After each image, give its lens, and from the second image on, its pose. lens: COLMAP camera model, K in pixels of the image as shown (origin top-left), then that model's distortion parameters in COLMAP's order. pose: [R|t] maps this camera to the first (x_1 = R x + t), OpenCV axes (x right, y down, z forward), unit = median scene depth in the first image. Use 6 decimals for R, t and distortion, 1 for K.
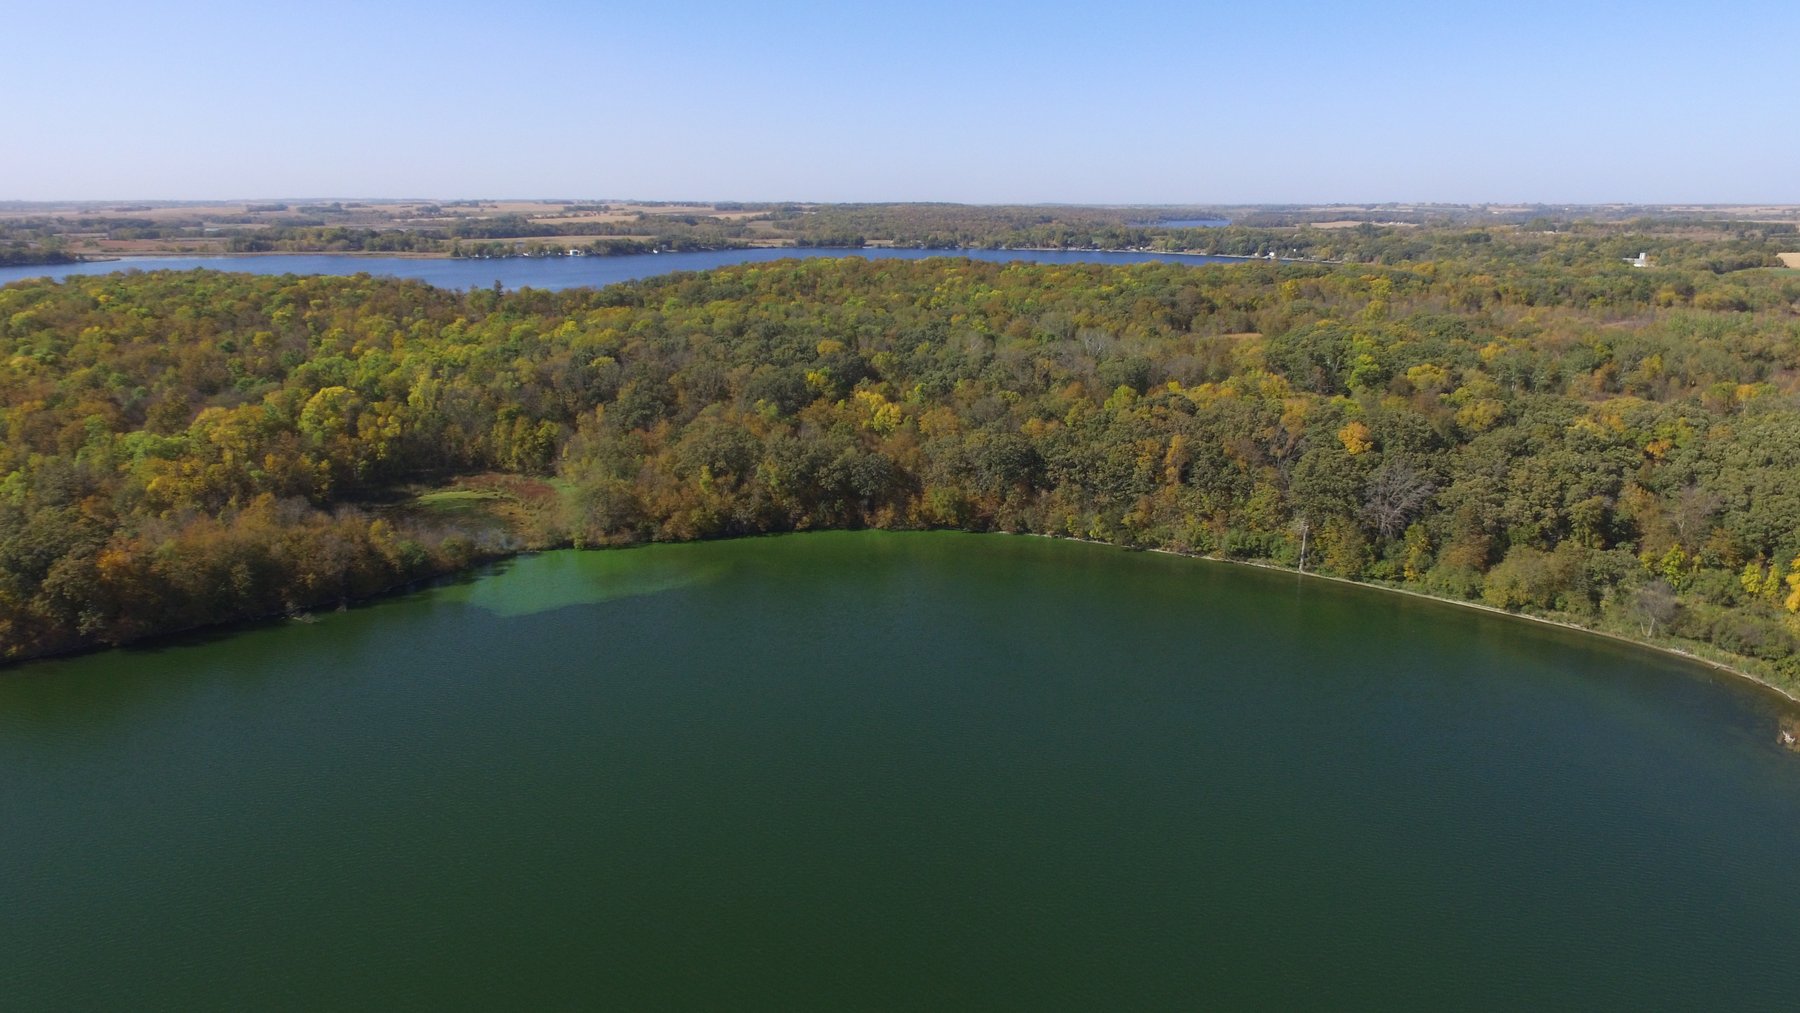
lens RADIAL K [[1273.4, 0, 900.0], [0, 1273.4, 506.5], [0, 0, 1]] dist [0.031577, -0.001352]
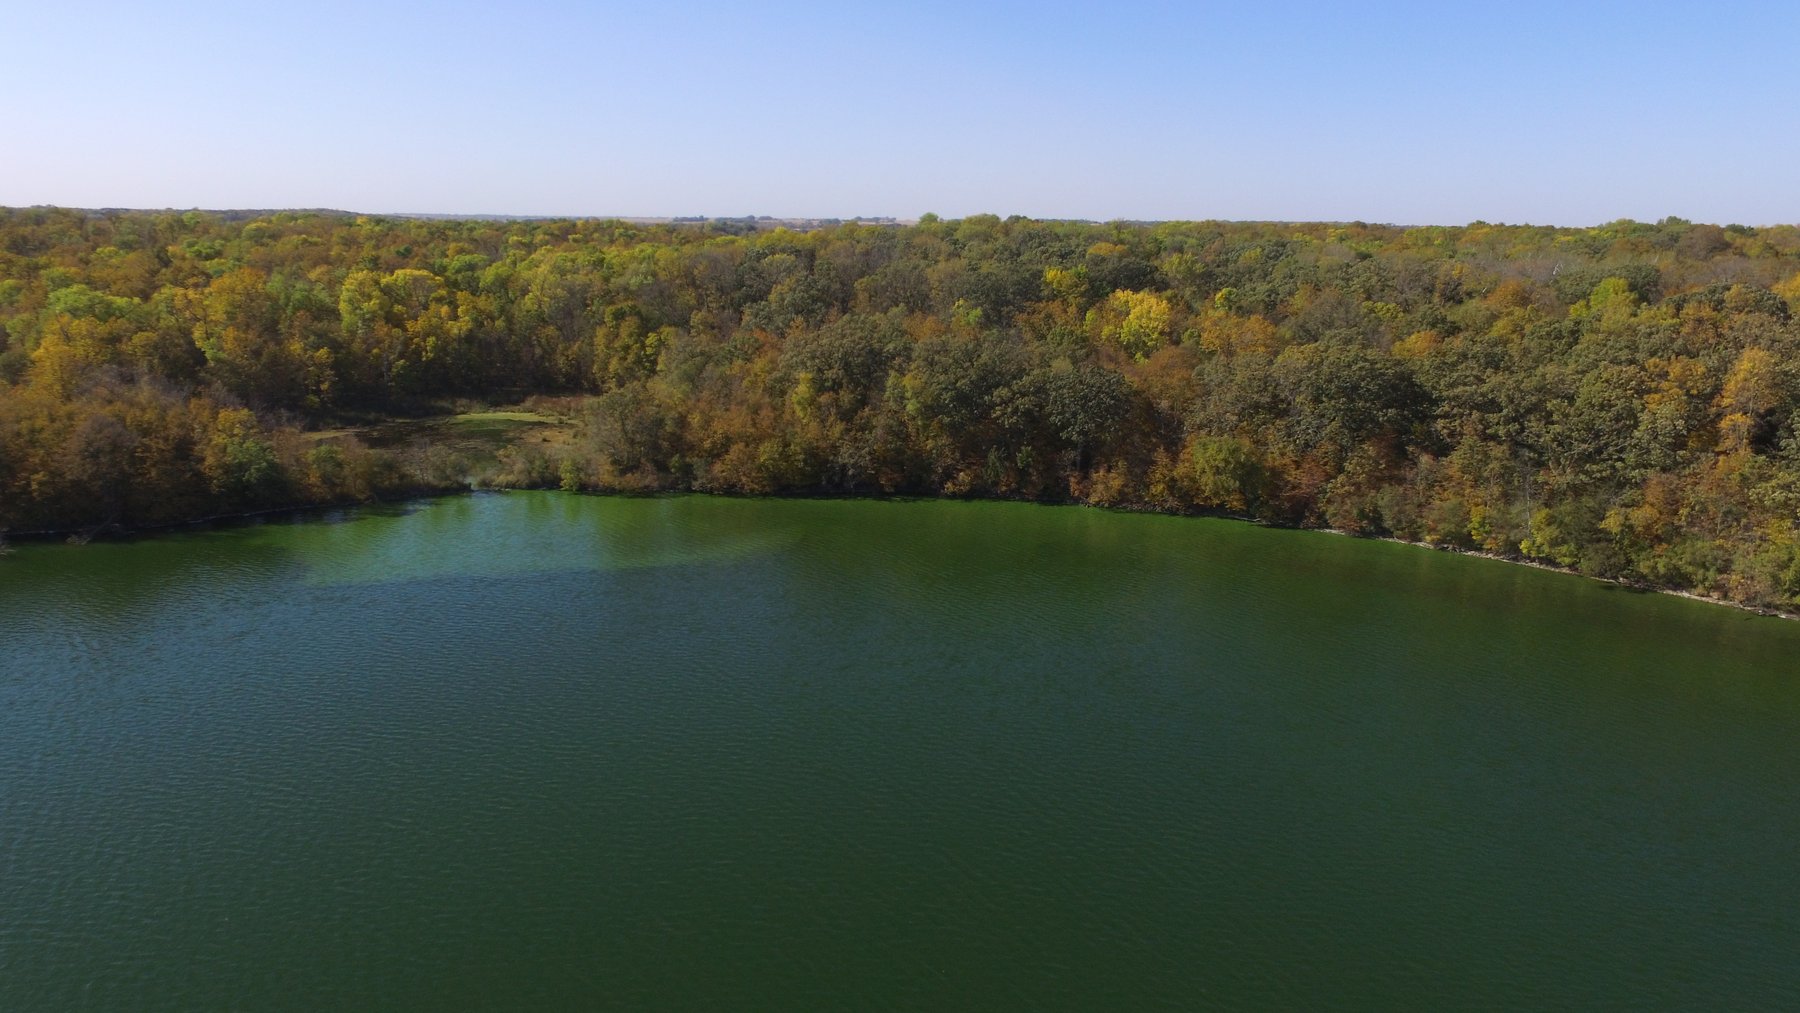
lens RADIAL K [[1273.4, 0, 900.0], [0, 1273.4, 506.5], [0, 0, 1]] dist [0.031577, -0.001352]
pose [[0.953710, 0.083128, -0.289010, 0.062872], [-0.089748, 0.995917, -0.009704, 0.030981], [0.287023, 0.035193, 0.957277, 0.458630]]
